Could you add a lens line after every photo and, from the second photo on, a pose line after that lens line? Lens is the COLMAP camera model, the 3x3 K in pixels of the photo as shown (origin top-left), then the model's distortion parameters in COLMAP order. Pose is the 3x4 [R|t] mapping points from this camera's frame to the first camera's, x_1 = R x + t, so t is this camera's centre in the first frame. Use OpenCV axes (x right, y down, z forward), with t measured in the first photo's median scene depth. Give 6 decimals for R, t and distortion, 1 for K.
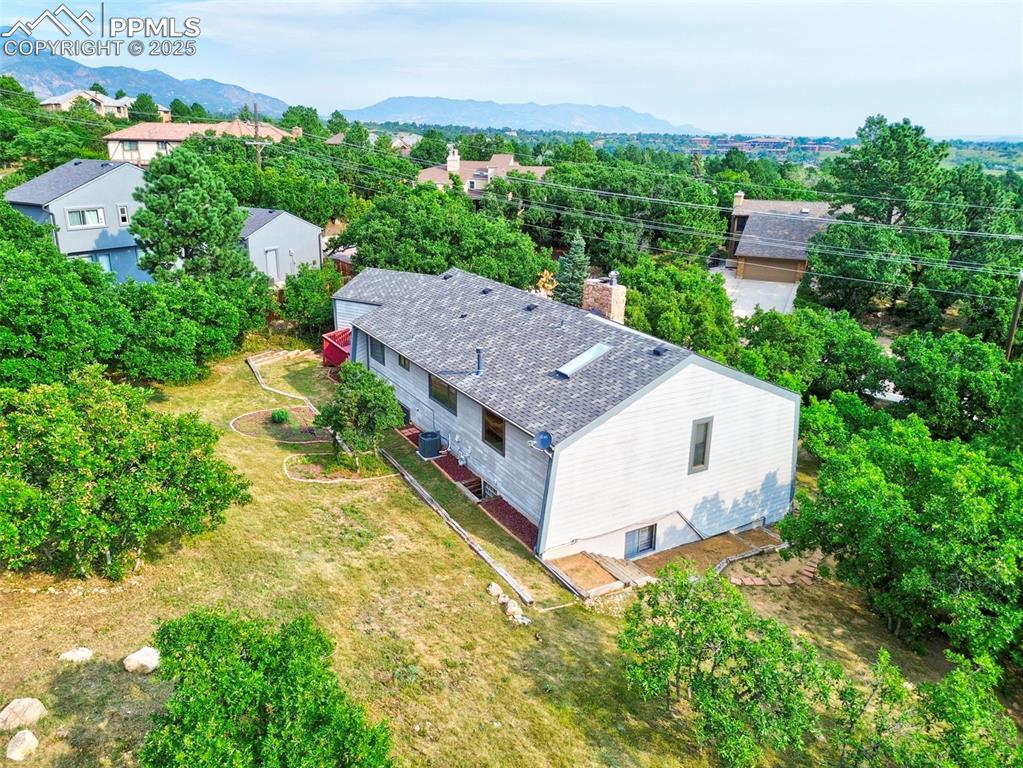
lens RADIAL K [[738.4, 0, 507.7], [0, 738.4, 388.7], [0, 0, 1]] dist [0.070464, -0.070504]
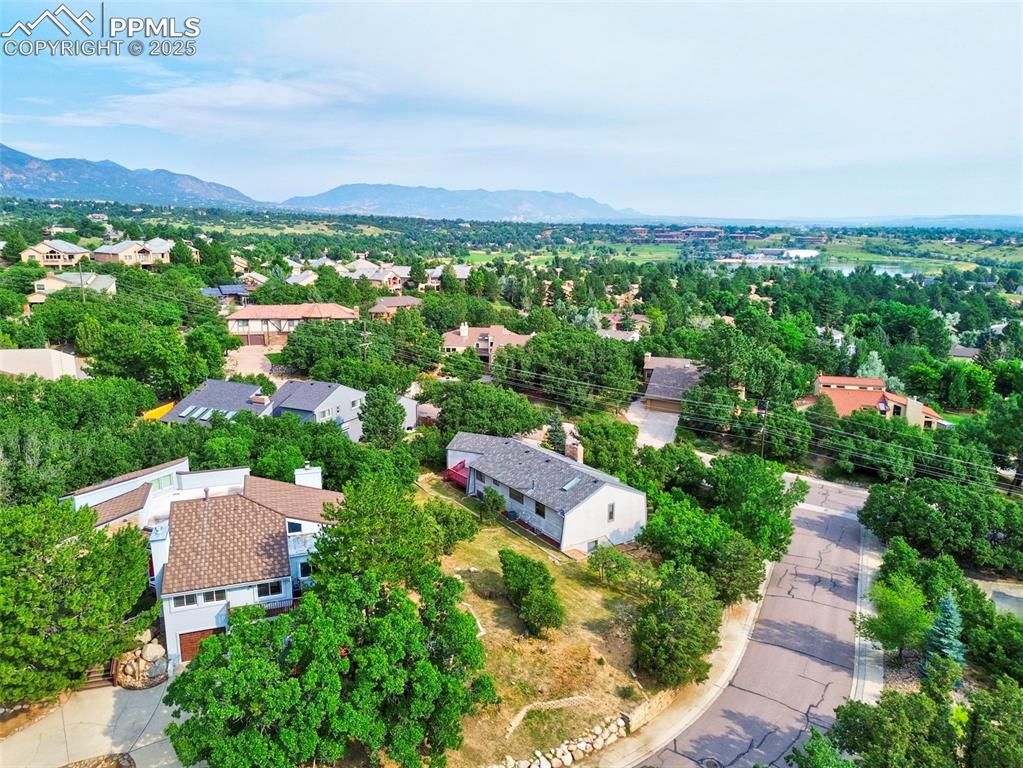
lens RADIAL K [[738.4, 0, 516.3], [0, 738.4, 388.4], [0, 0, 1]] dist [0.070464, -0.070504]
pose [[0.996972, -0.024690, 0.073739, -0.187703], [0.032004, 0.994500, -0.099727, -0.076561], [-0.070871, 0.101785, 0.992279, -1.132931]]
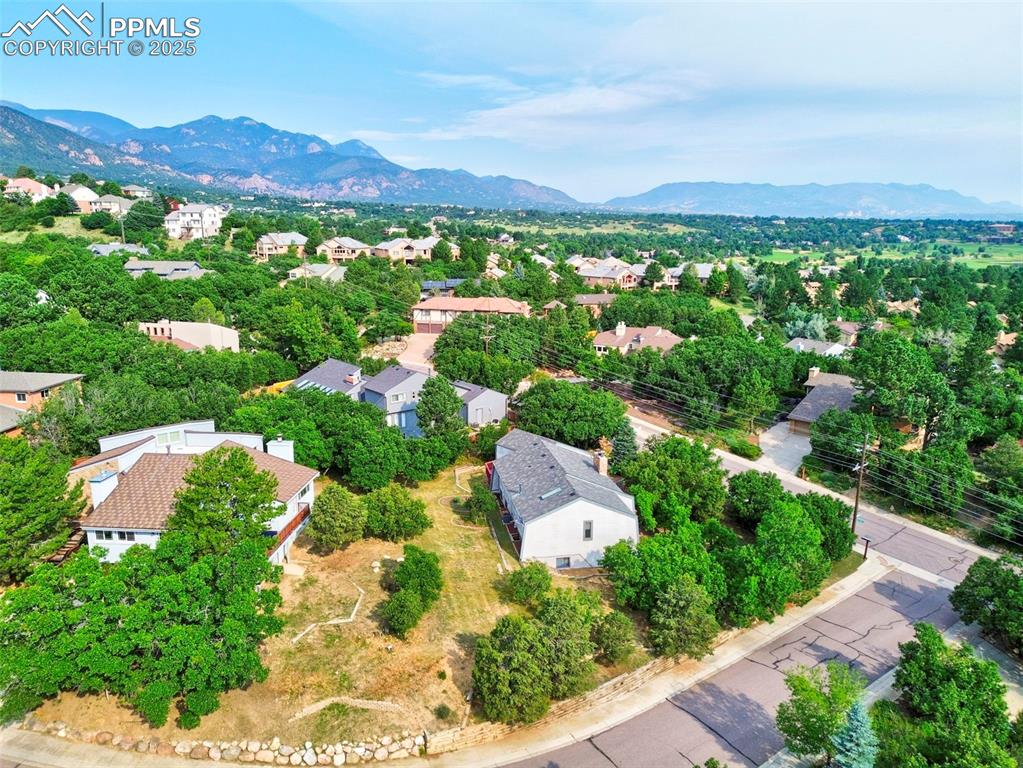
lens RADIAL K [[738.4, 0, 505.5], [0, 738.4, 384.1], [0, 0, 1]] dist [0.070464, -0.070504]
pose [[0.938355, 0.062977, -0.339887, 0.499816], [-0.098902, 0.991072, -0.089414, -0.105696], [0.331222, 0.117518, 0.936206, -0.993097]]
